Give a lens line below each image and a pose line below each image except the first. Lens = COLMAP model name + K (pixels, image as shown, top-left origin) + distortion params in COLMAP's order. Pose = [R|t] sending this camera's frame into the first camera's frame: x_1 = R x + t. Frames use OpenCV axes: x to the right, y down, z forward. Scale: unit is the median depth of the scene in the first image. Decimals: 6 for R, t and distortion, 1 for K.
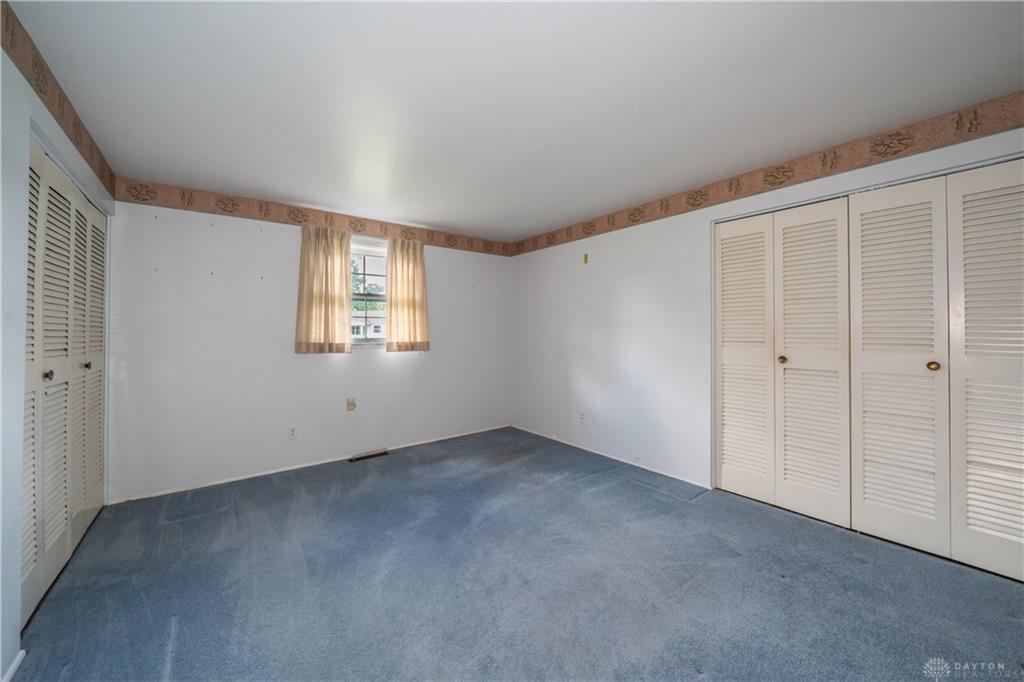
lens RADIAL K [[381.3, 0, 510.9], [0, 381.3, 332.9], [0, 0, 1]] dist [-0.001364, -0.000277]
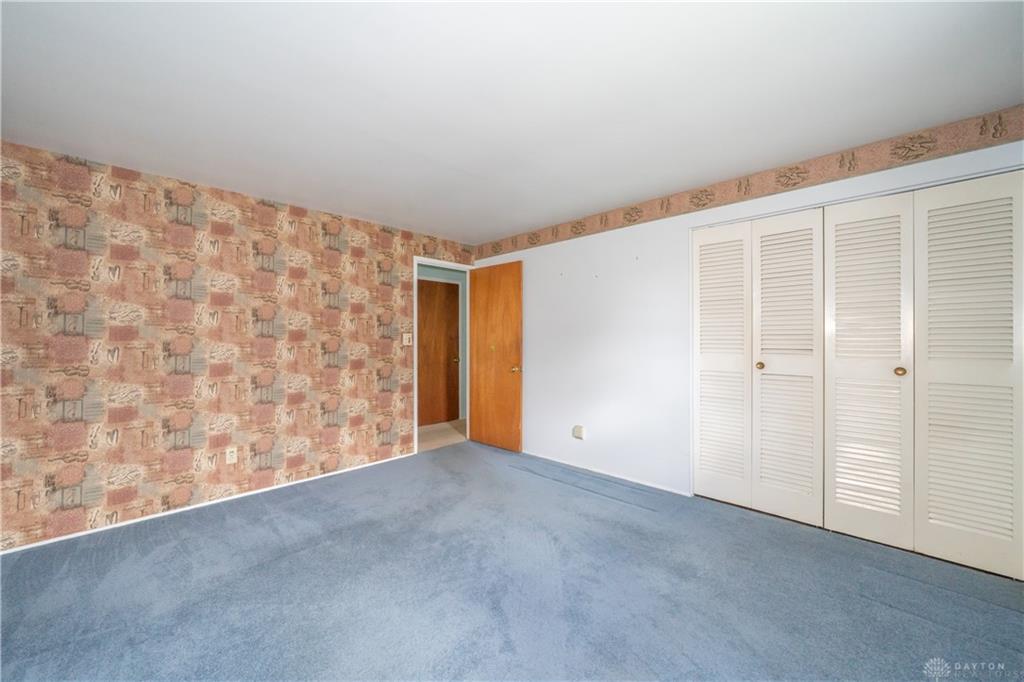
lens RADIAL K [[370.1, 0, 511.2], [0, 370.1, 342.0], [0, 0, 1]] dist [-0.002270, -0.000117]
pose [[0.987701, -0.000852, 0.156353, -0.120883], [-0.000043, 0.999984, 0.005725, 0.000017], [-0.156356, -0.005661, 0.987685, 0.155033]]
